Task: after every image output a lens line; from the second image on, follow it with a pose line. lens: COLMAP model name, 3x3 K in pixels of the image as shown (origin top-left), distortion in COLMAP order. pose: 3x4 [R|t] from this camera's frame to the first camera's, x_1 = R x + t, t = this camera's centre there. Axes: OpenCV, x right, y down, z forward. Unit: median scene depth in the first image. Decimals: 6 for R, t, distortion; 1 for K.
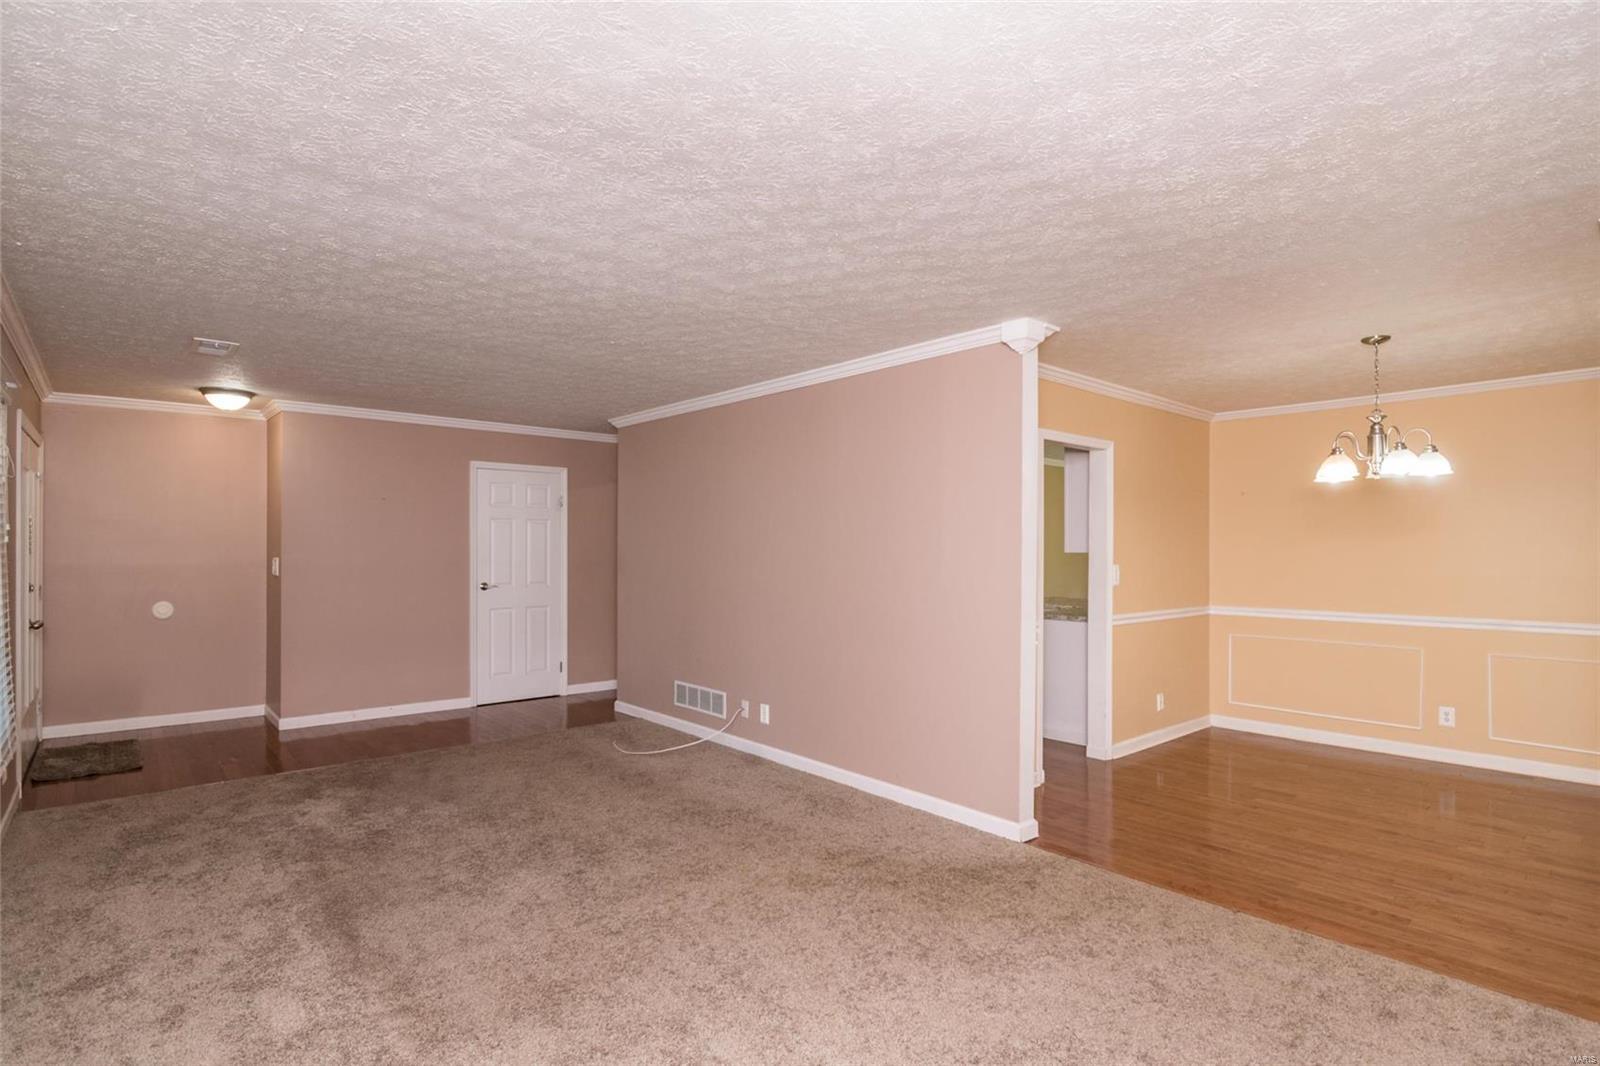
lens RADIAL K [[802.4, 0, 799.6], [0, 802.4, 556.6], [0, 0, 1]] dist [-0.016257, -0.000306]
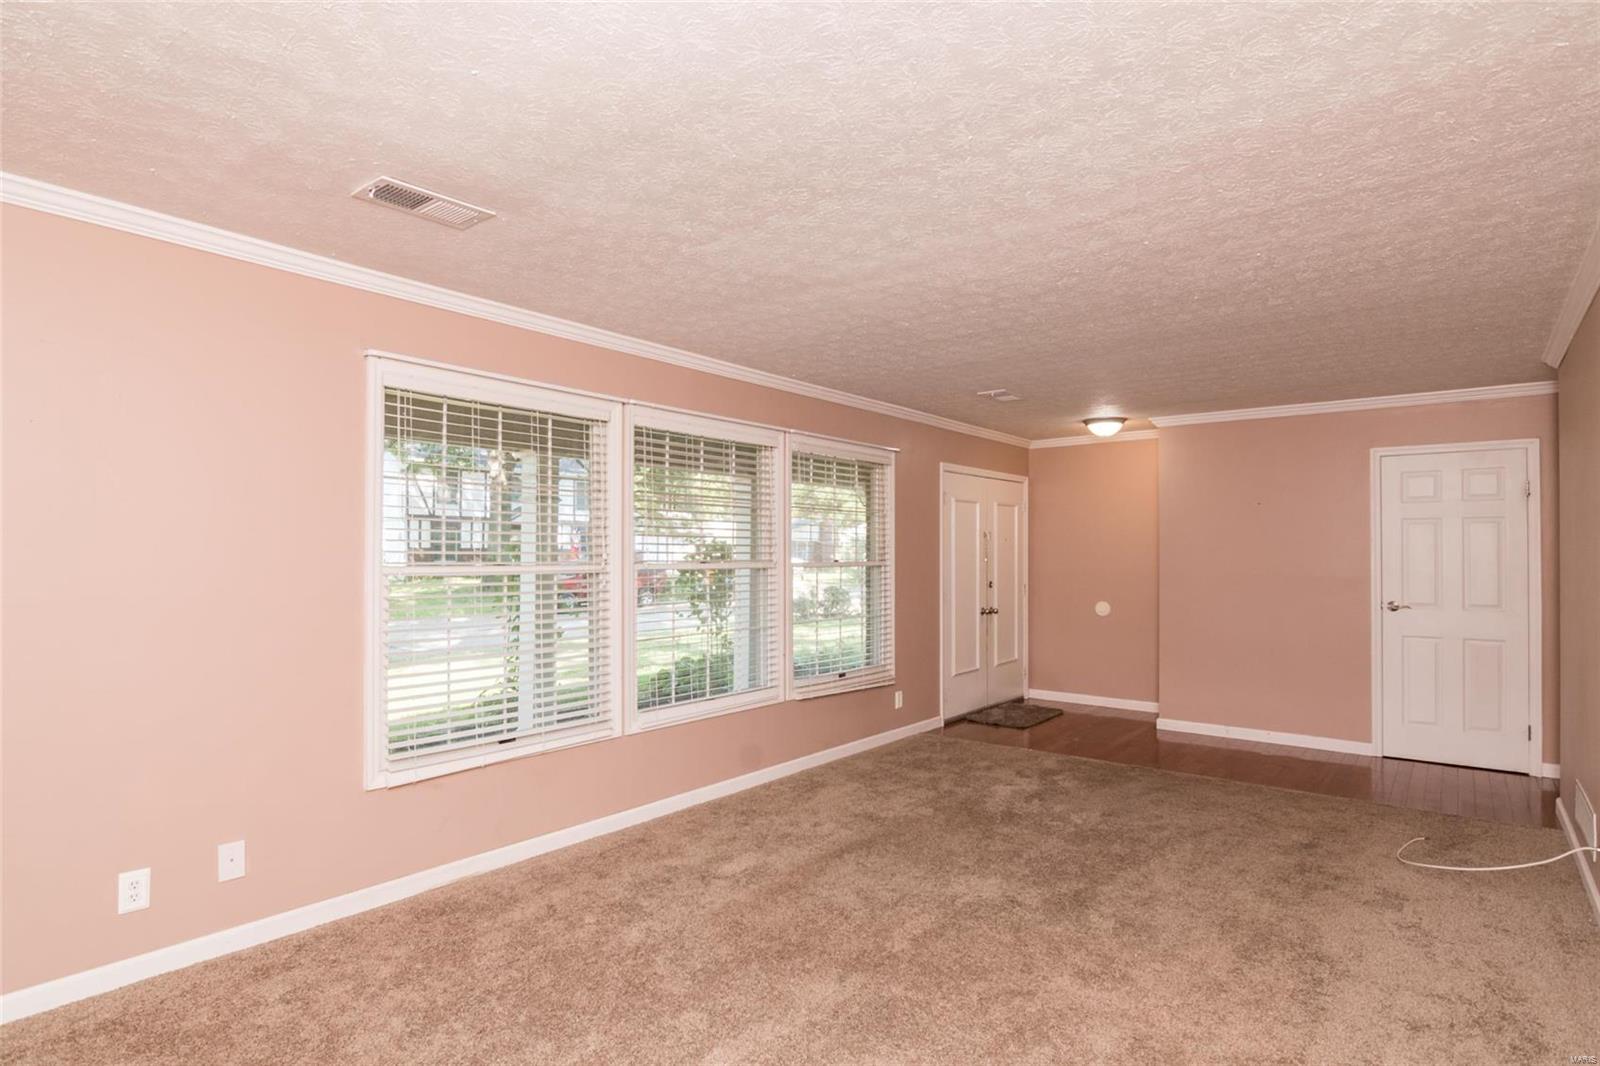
lens RADIAL K [[845.9, 0, 796.6], [0, 845.9, 550.7], [0, 0, 1]] dist [0.000189, 0.000612]
pose [[0.173886, -0.007120, -0.984740, 0.485075], [-0.014868, 0.999841, -0.009854, -0.000408], [0.984654, 0.016355, 0.173752, 0.425433]]
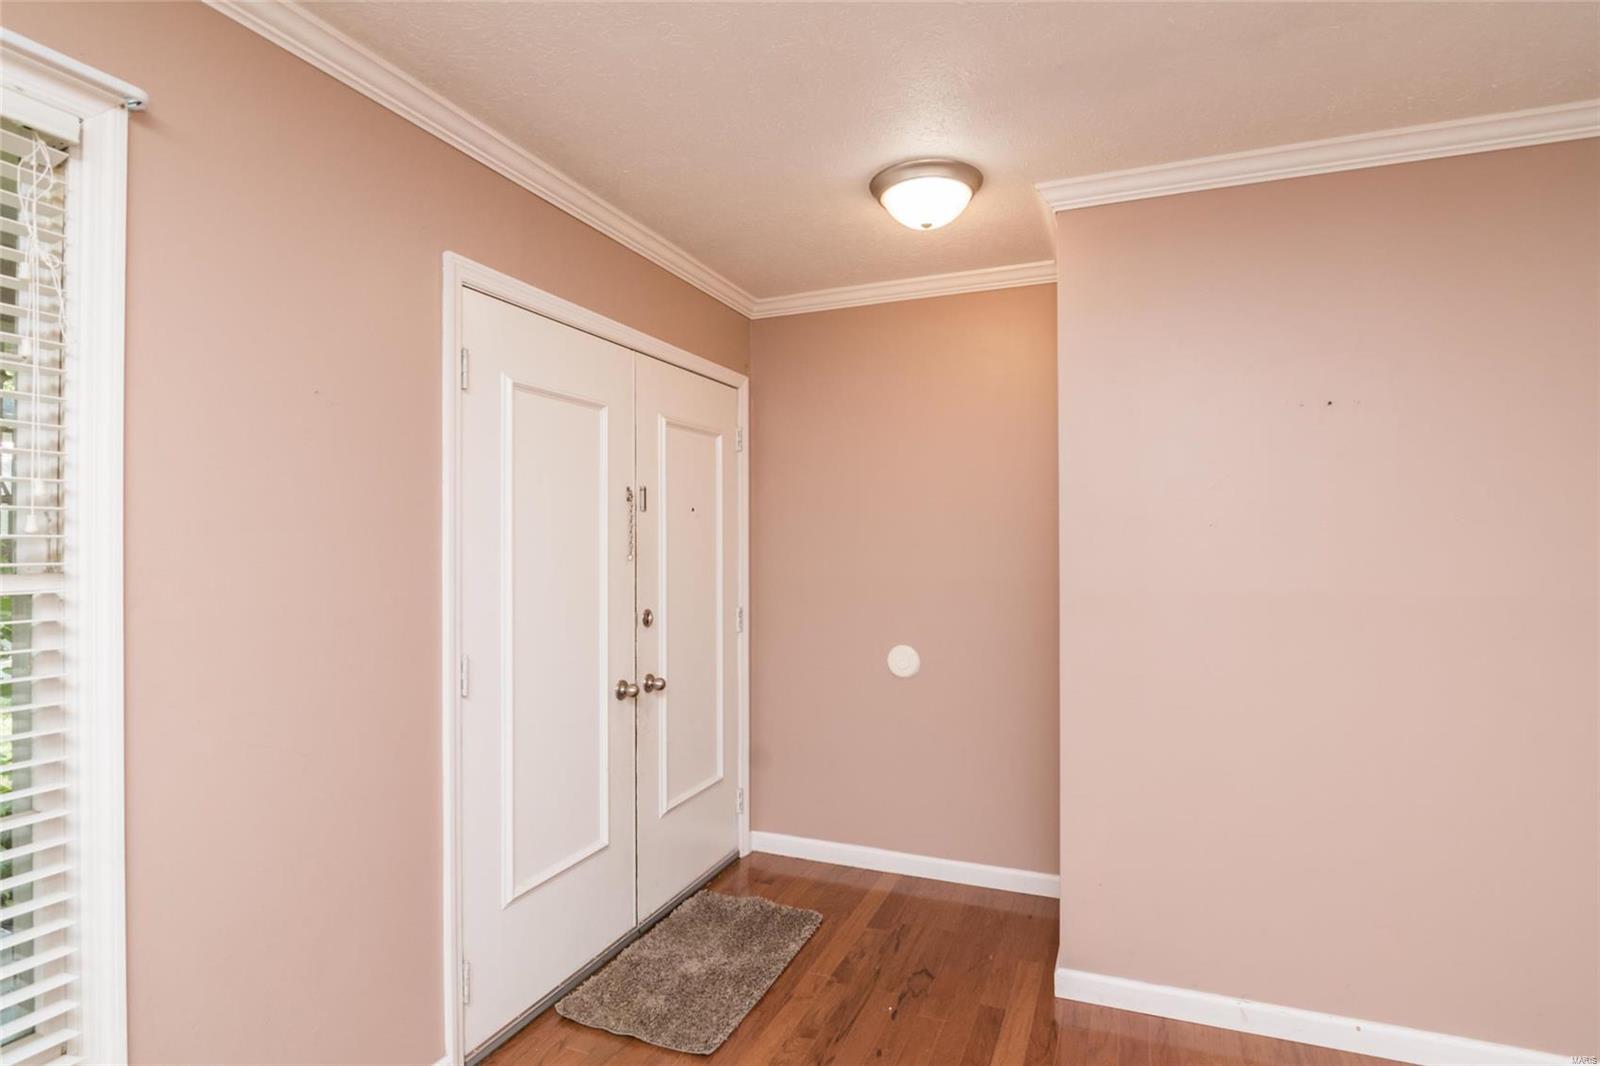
lens RADIAL K [[802.4, 0, 799.6], [0, 802.4, 556.6], [0, 0, 1]] dist [-0.016257, -0.000306]
pose [[0.434853, -0.000106, -0.900501, -0.436636], [-0.007635, 0.999964, -0.003804, -0.003526], [0.900469, 0.008529, 0.434836, 0.909317]]
